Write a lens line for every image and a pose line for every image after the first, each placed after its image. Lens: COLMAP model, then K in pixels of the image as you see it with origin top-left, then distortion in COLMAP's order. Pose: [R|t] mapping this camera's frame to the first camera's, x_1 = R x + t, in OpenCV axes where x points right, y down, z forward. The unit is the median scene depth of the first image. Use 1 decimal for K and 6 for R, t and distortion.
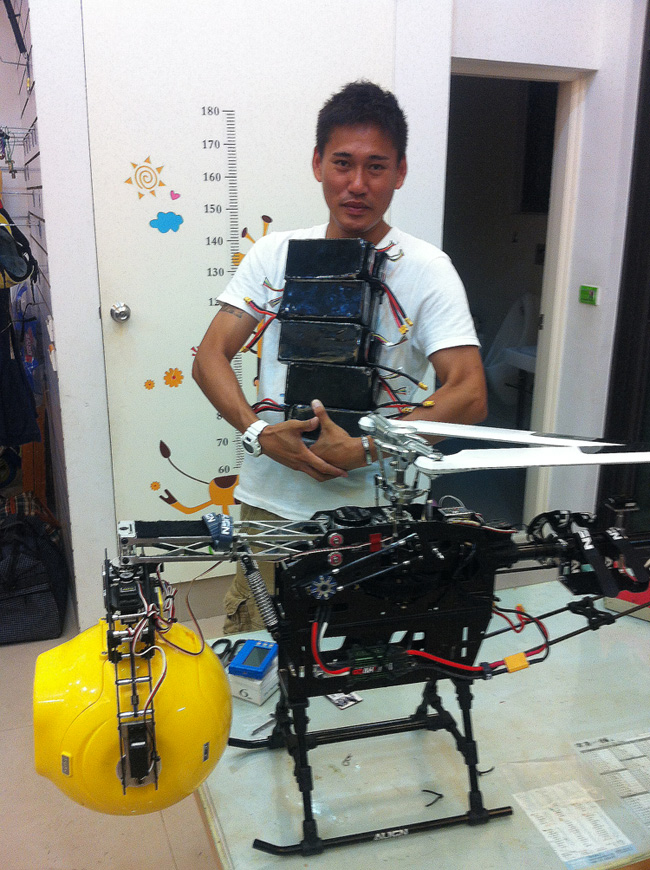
lens RADIAL K [[845.8, 0, 328.4], [0, 845.8, 459.2], [0, 0, 1]] dist [0.049749, -0.264150]
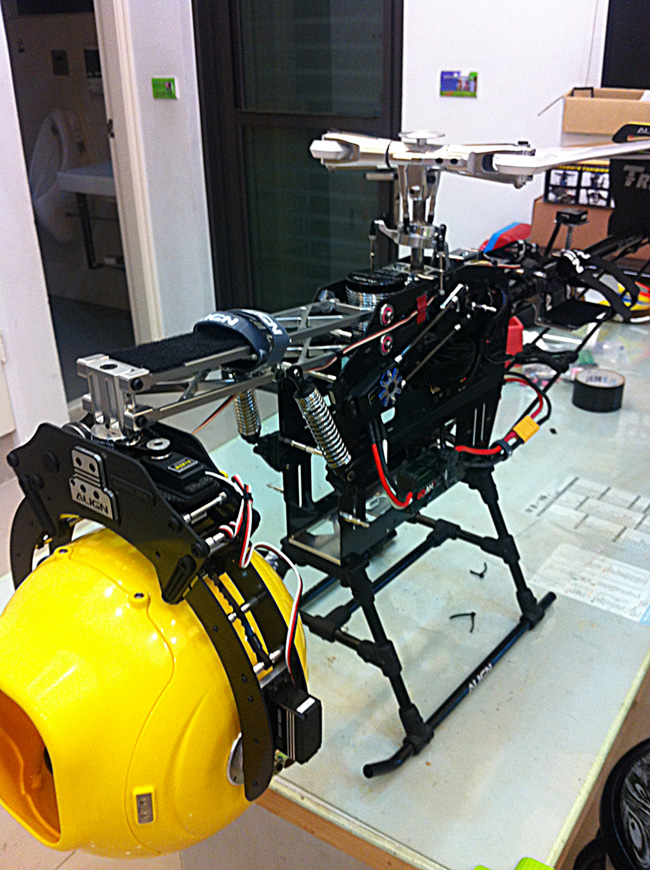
lens RADIAL K [[845.8, 0, 328.4], [0, 845.8, 459.2], [0, 0, 1]] dist [0.049749, -0.264150]
pose [[0.782193, -0.301167, 0.545411, -0.398088], [0.212632, 0.951888, 0.220674, 0.042020], [-0.585629, -0.056638, 0.808598, 0.436543]]
